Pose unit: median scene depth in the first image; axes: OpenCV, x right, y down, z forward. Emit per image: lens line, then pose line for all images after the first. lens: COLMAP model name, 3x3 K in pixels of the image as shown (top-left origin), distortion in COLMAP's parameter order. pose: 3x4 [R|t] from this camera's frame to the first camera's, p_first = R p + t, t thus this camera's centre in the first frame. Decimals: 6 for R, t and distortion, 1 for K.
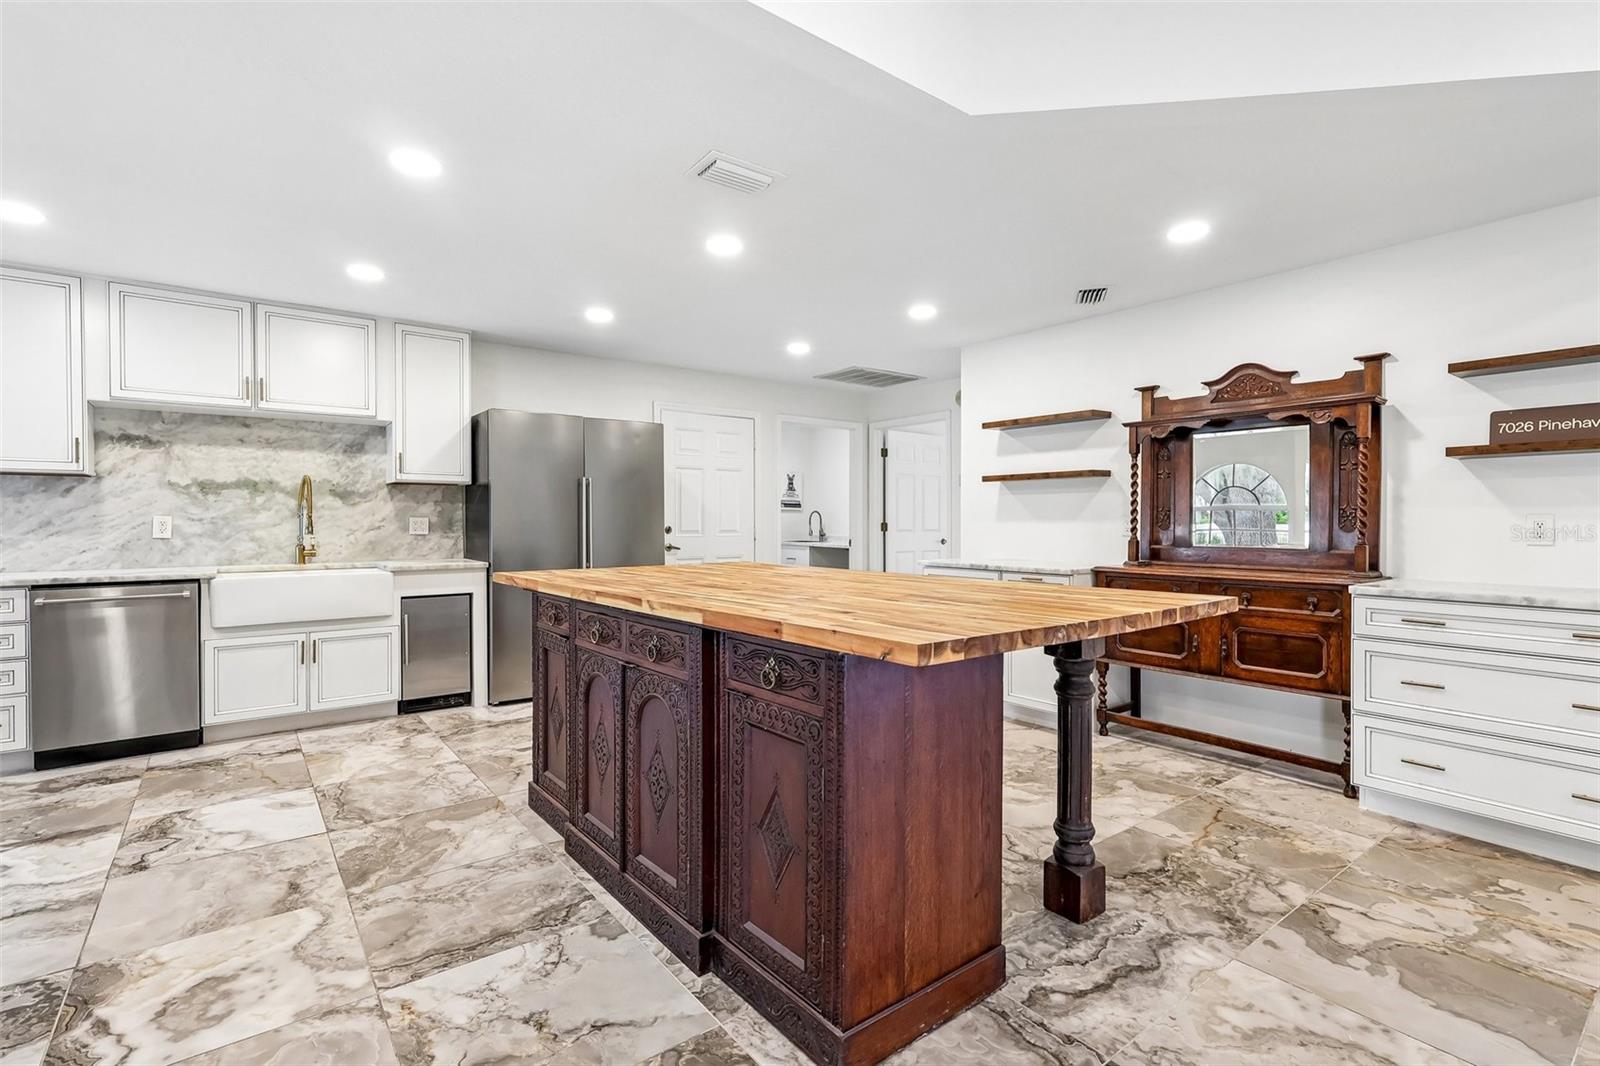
lens RADIAL K [[740.8, 0, 801.1], [0, 740.8, 535.0], [0, 0, 1]] dist [0.000814, 0.000032]
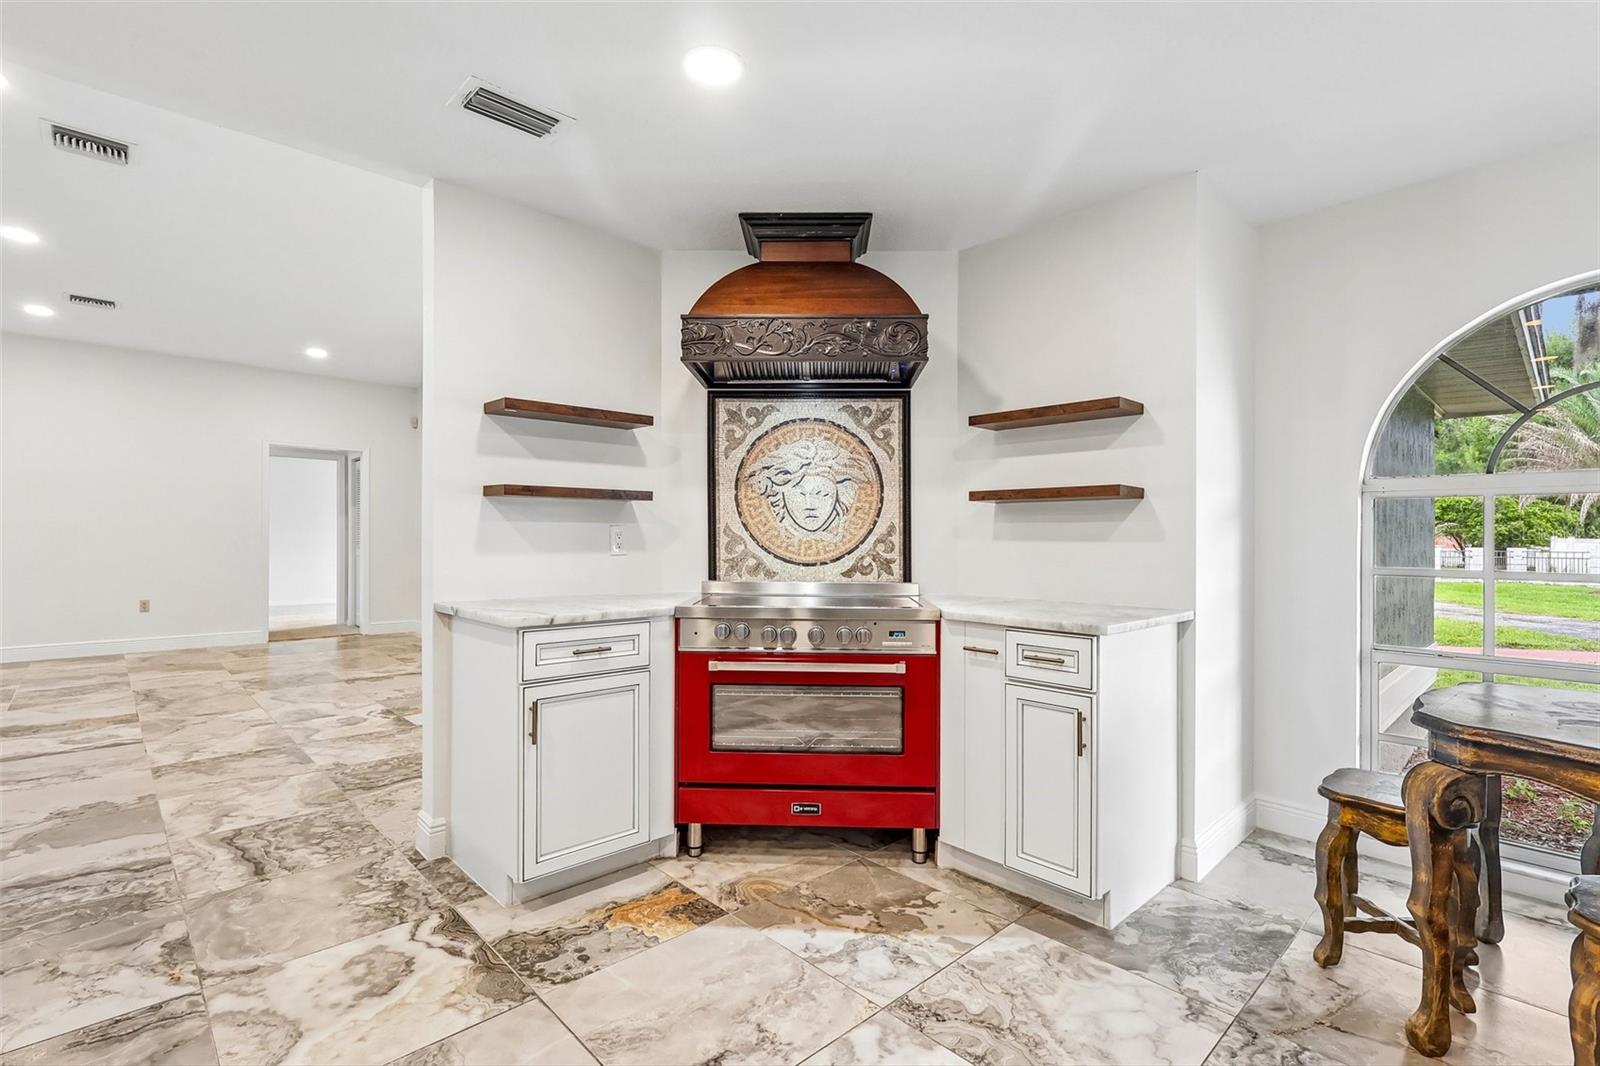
lens RADIAL K [[740.8, 0, 801.1], [0, 740.8, 535.0], [0, 0, 1]] dist [0.000814, 0.000032]
pose [[-0.994780, -0.006980, -0.101806, -0.655677], [-0.008785, 0.999812, 0.017295, -0.017672], [0.101666, 0.018099, -0.994654, 1.066206]]
